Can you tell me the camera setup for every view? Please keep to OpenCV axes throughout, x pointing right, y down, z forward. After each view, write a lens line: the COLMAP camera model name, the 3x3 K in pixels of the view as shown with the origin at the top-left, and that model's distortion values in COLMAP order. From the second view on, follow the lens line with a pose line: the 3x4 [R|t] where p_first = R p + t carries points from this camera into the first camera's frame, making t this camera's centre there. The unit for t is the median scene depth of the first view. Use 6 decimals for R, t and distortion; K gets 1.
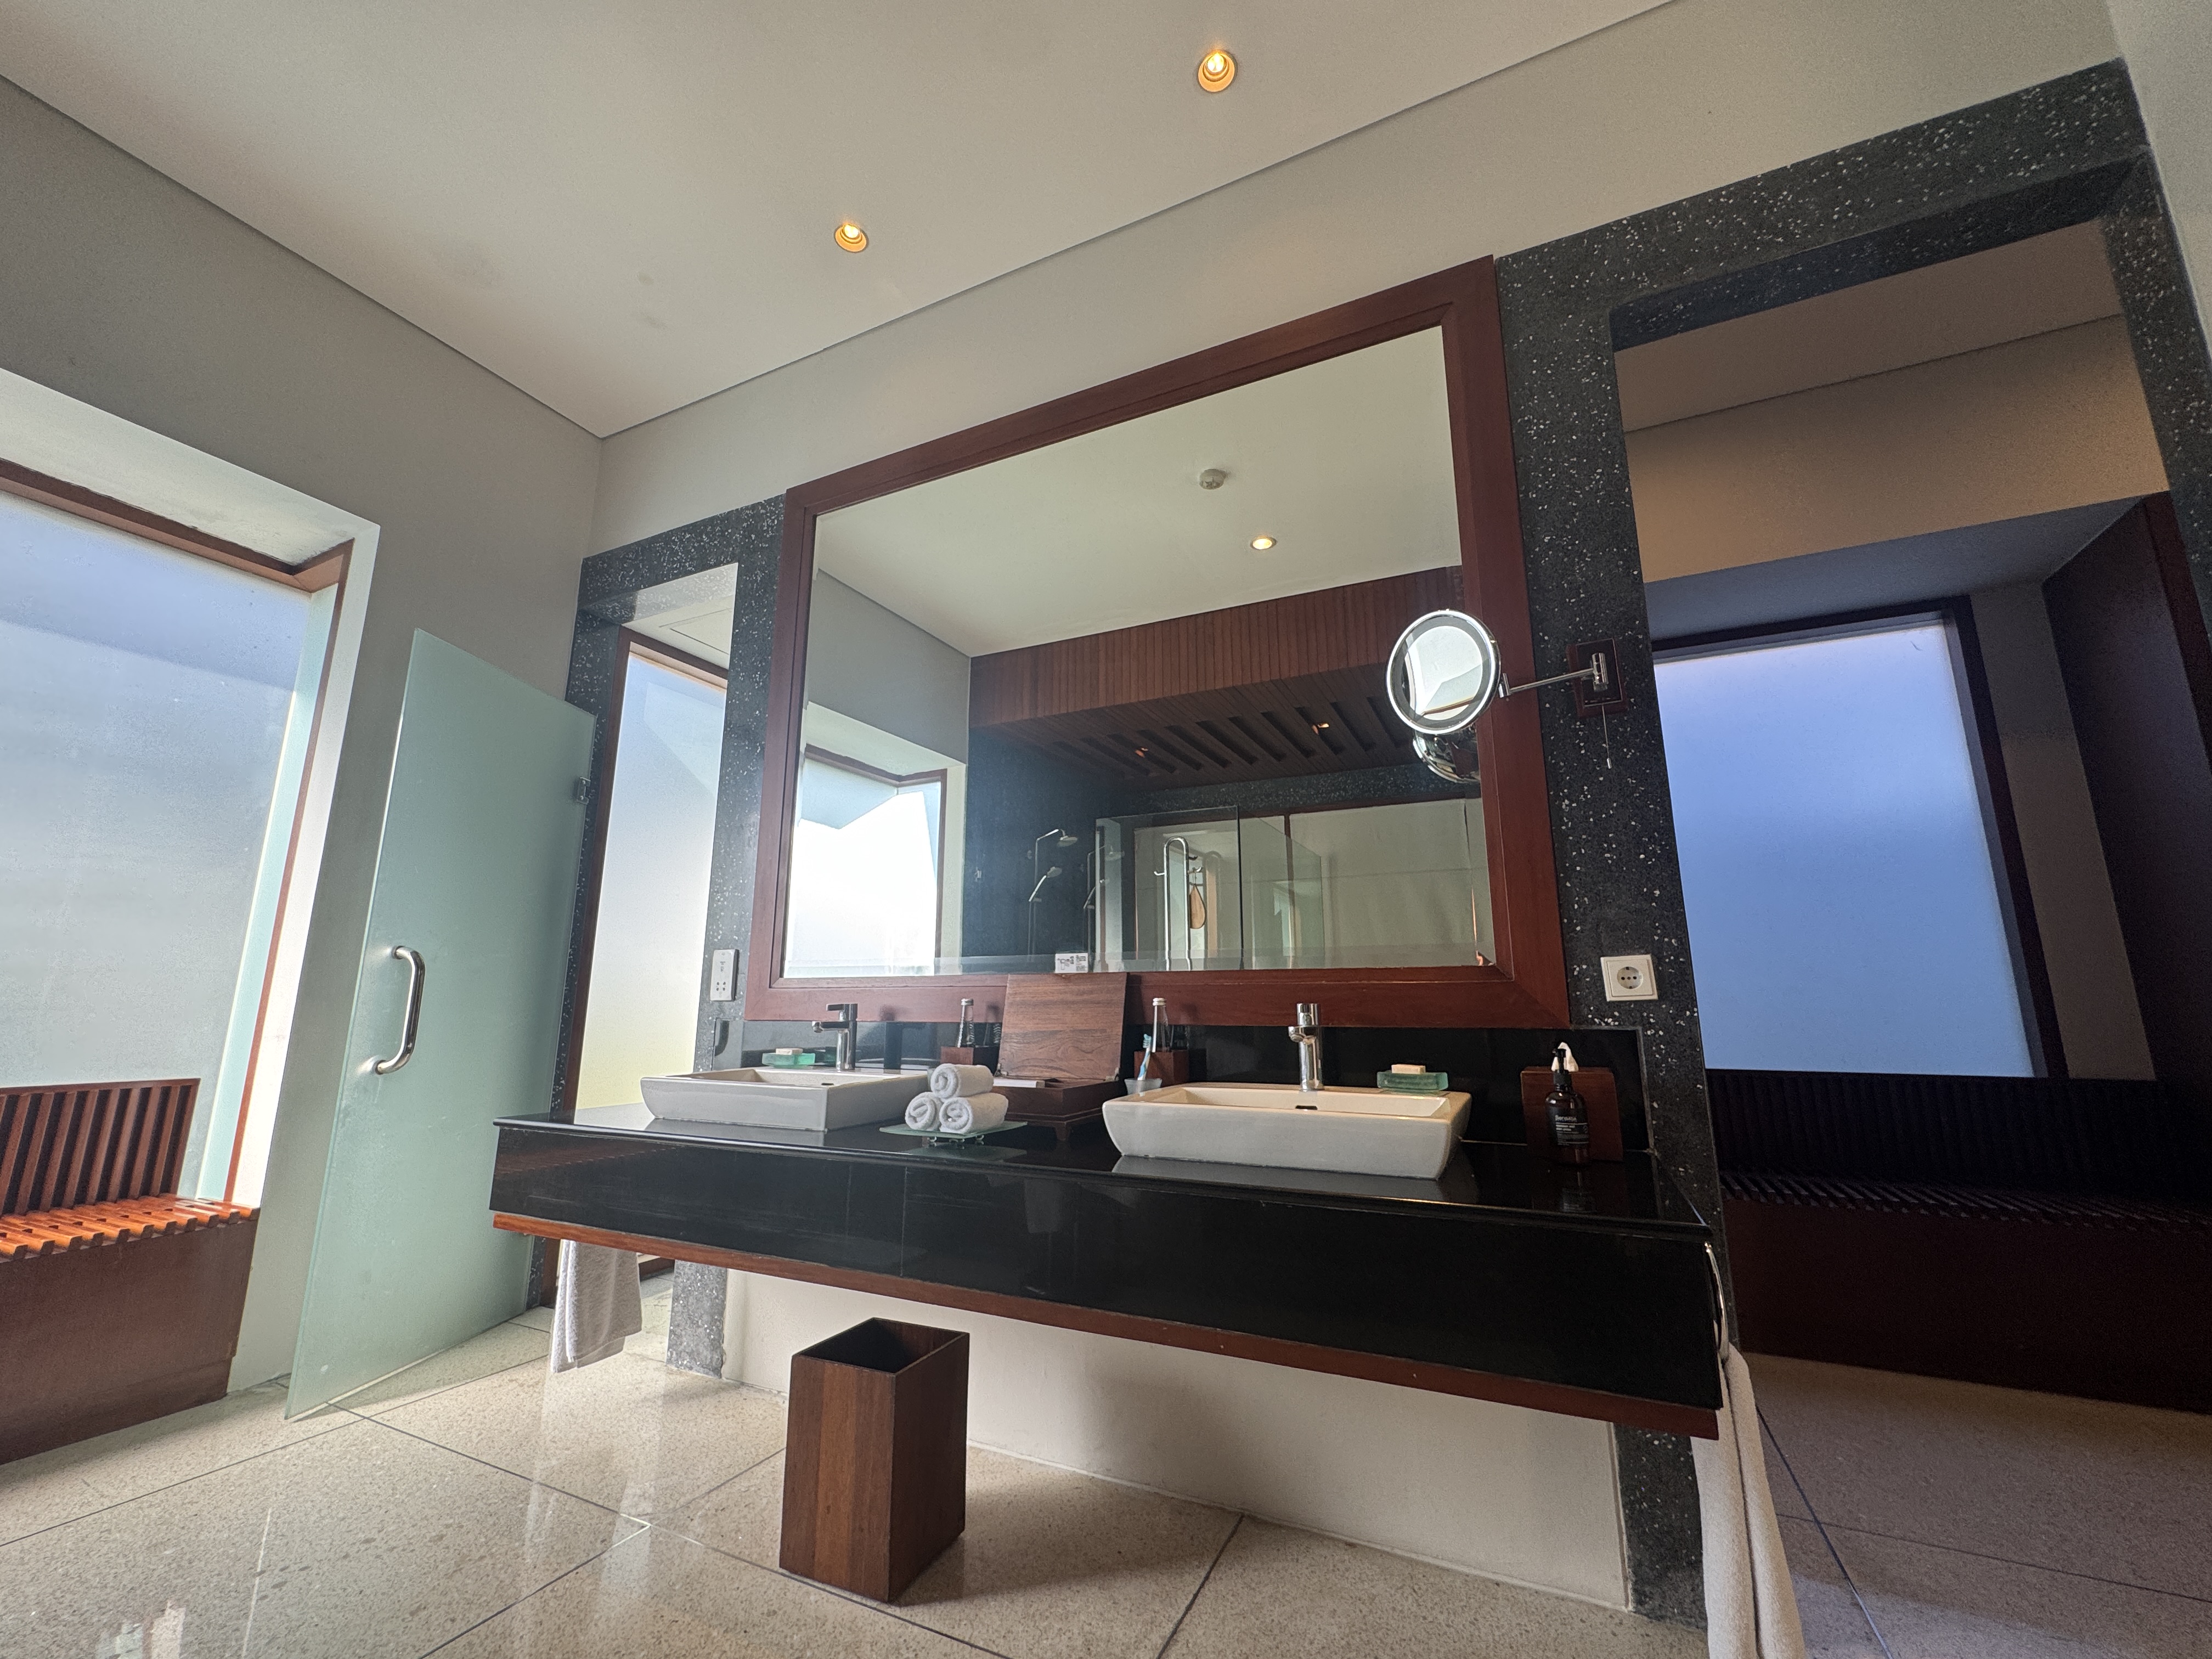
lens RADIAL K [[885.1, 0, 1109.1], [0, 885.1, 824.7], [0, 0, 1]] dist [-0.000904, -0.000382]
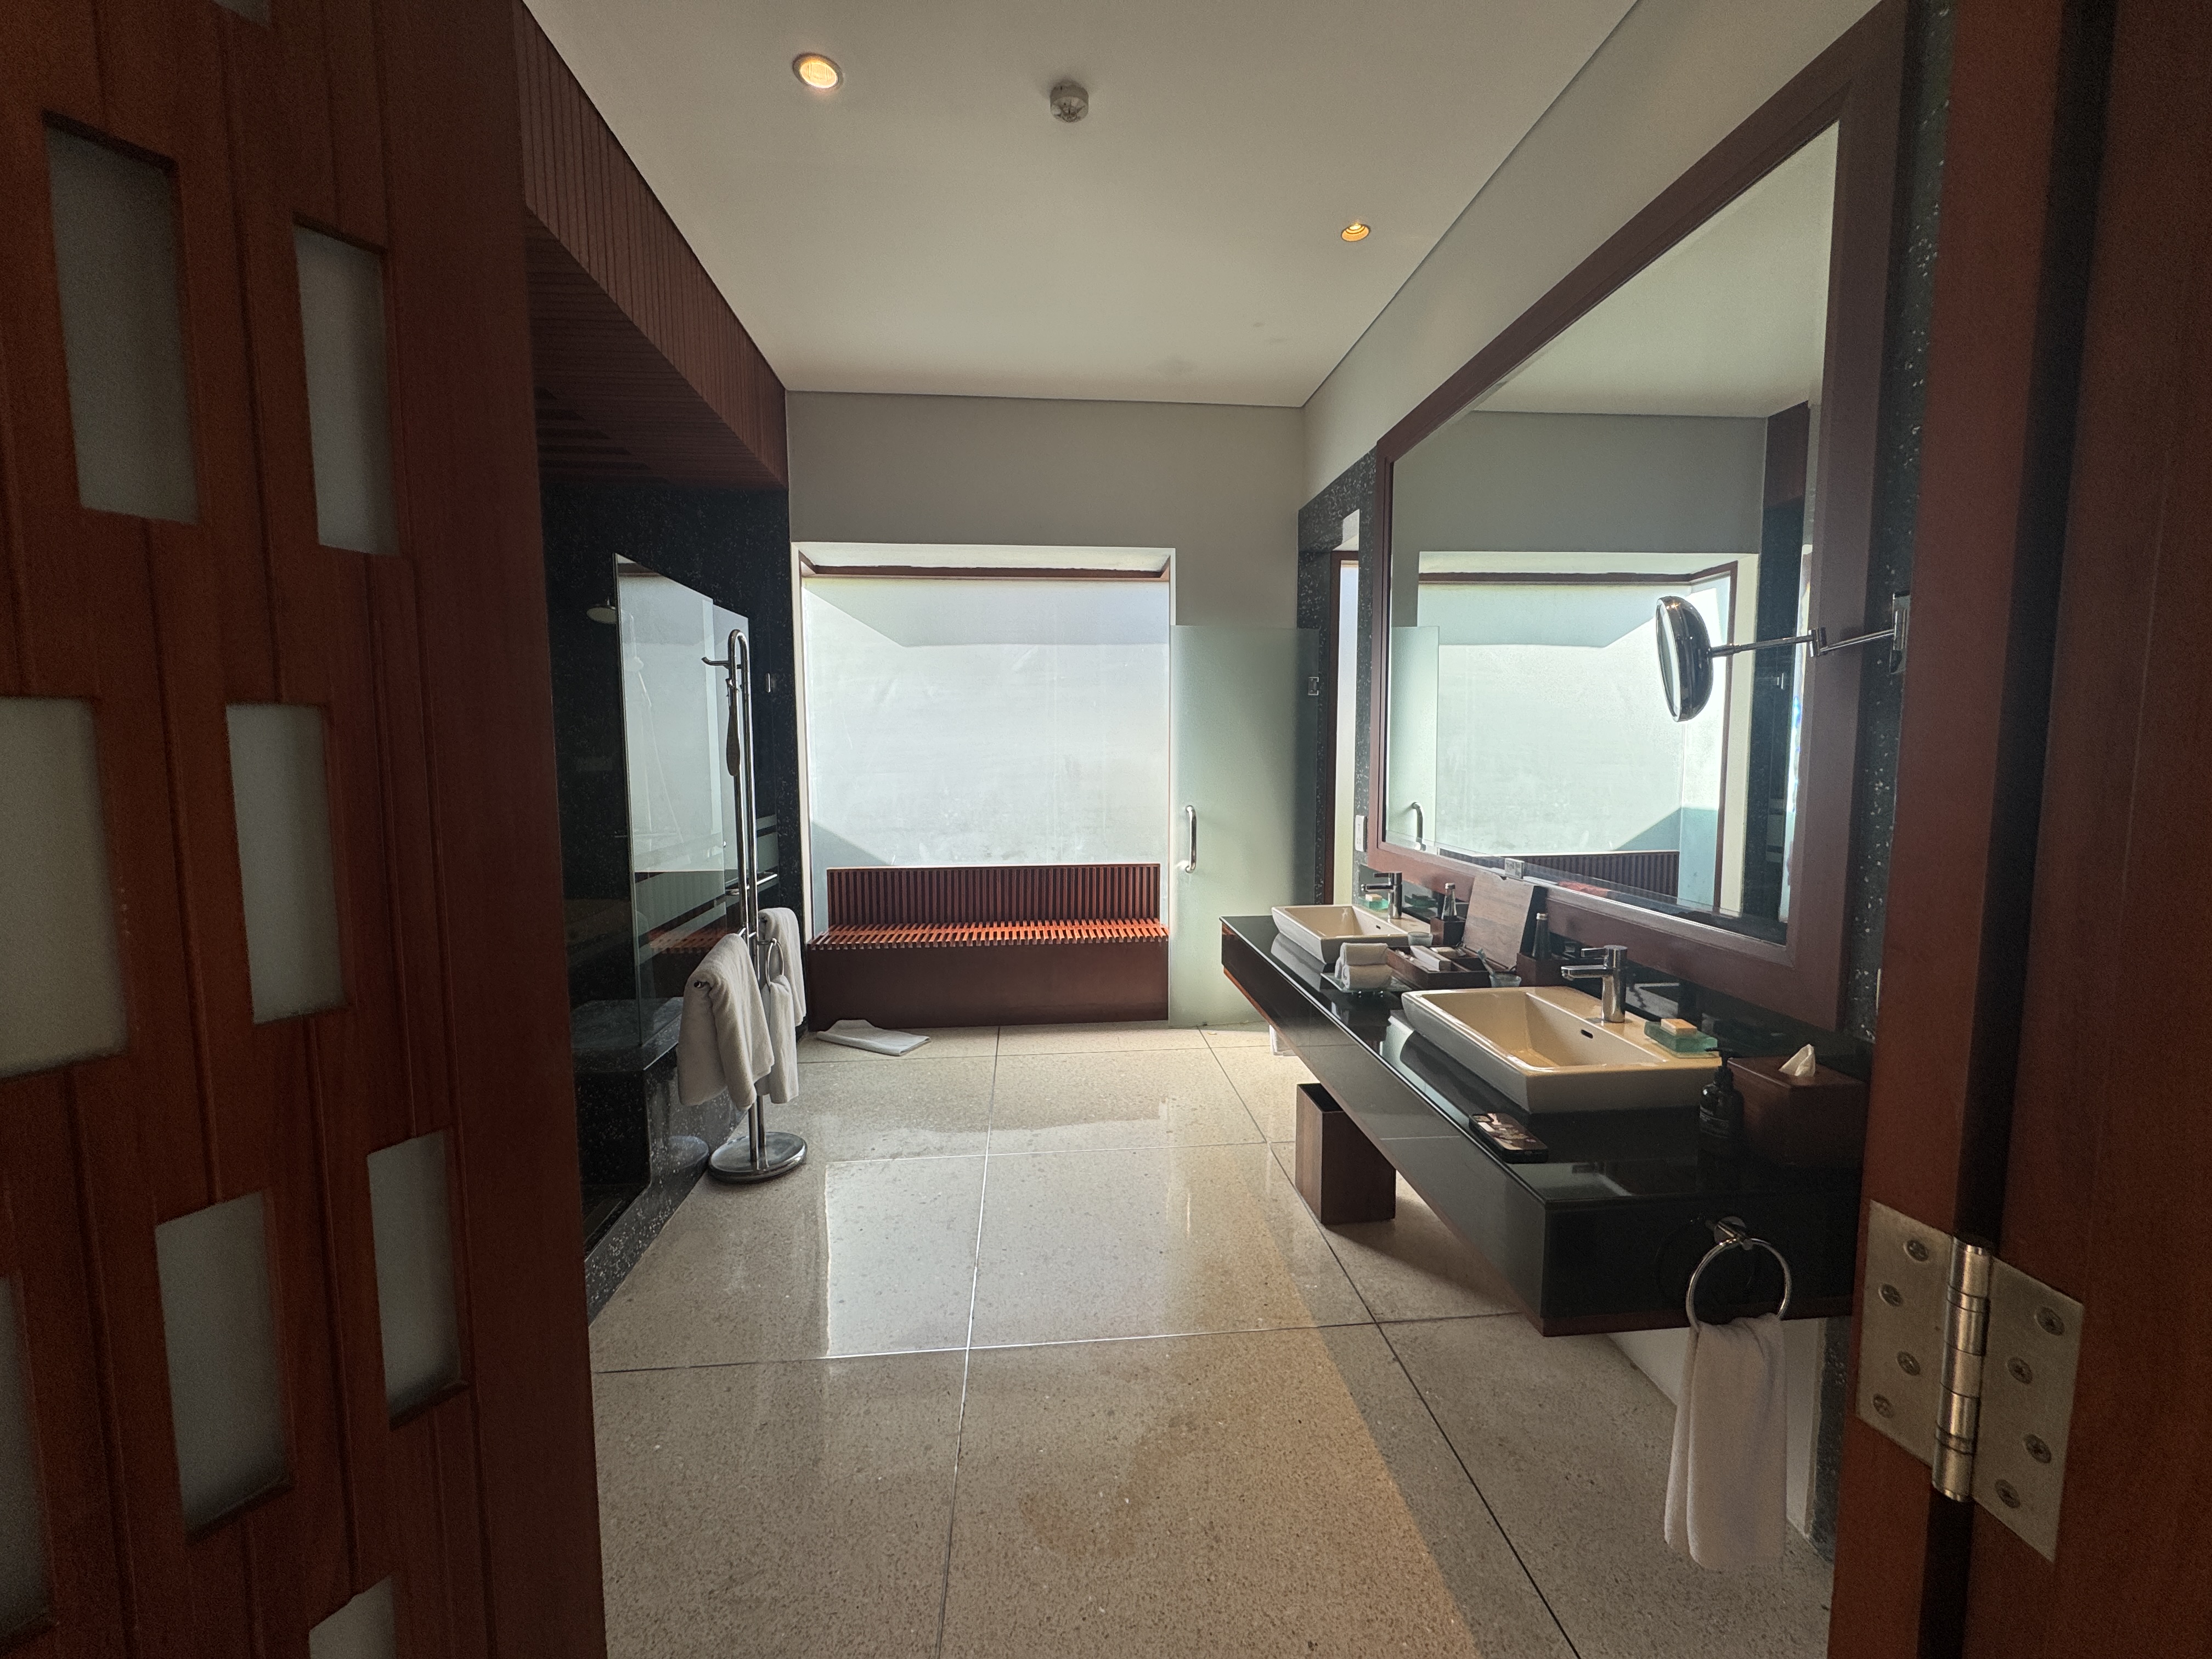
lens RADIAL K [[885.1, 0, 1107.2], [0, 885.1, 826.0], [0, 0, 1]] dist [-0.000904, -0.000382]
pose [[0.516752, 0.073294, -0.852992, 0.522006], [0.174158, 0.966497, 0.188555, -0.167063], [0.838234, -0.245992, 0.486675, -0.024339]]
